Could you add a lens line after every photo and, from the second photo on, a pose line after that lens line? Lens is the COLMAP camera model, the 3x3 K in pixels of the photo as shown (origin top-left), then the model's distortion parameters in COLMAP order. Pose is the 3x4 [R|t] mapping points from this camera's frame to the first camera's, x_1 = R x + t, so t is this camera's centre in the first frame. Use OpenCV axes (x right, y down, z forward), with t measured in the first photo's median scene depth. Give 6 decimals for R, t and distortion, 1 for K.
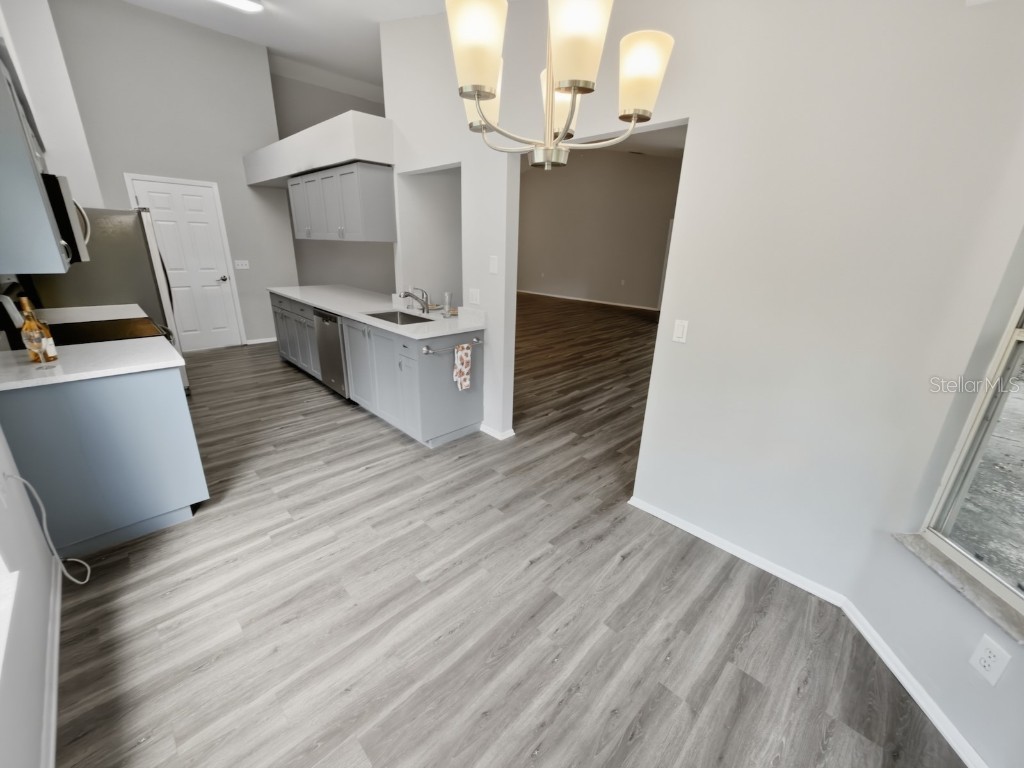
lens RADIAL K [[408.7, 0, 507.6], [0, 408.7, 383.1], [0, 0, 1]] dist [0.003056, 0.000291]
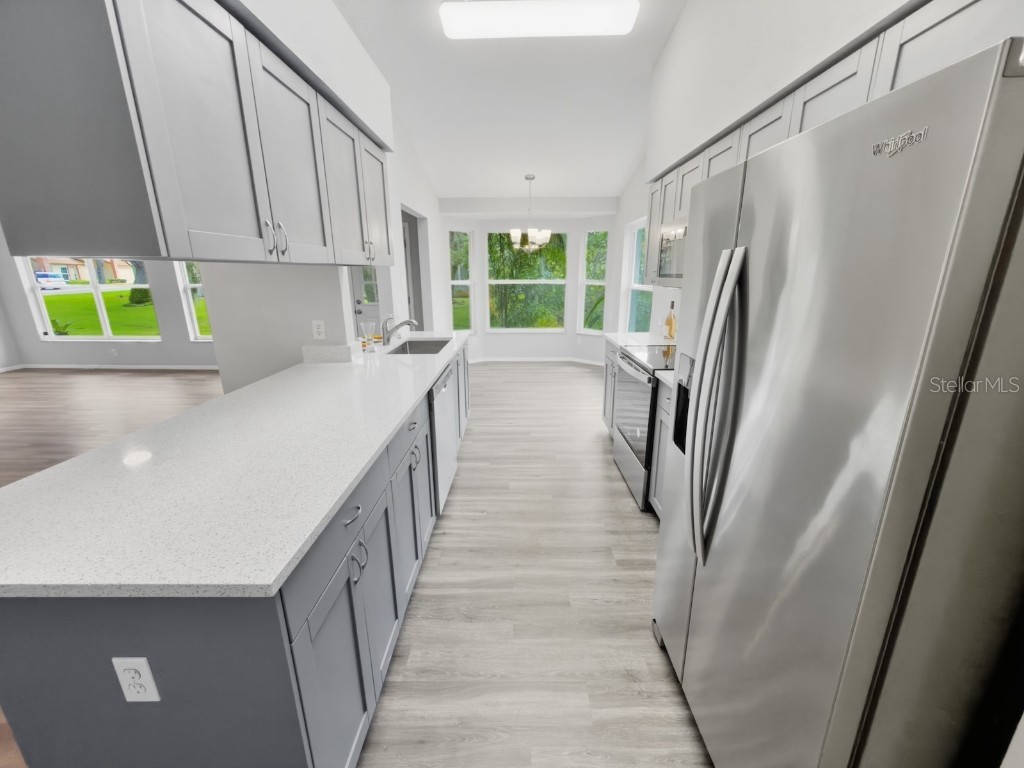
lens RADIAL K [[408.7, 0, 513.3], [0, 408.7, 382.6], [0, 0, 1]] dist [0.003056, 0.000291]
pose [[-0.705835, -0.212691, 0.675692, -0.766369], [0.211730, 0.846911, 0.487762, -0.358564], [-0.675994, 0.487344, -0.552746, 1.027213]]
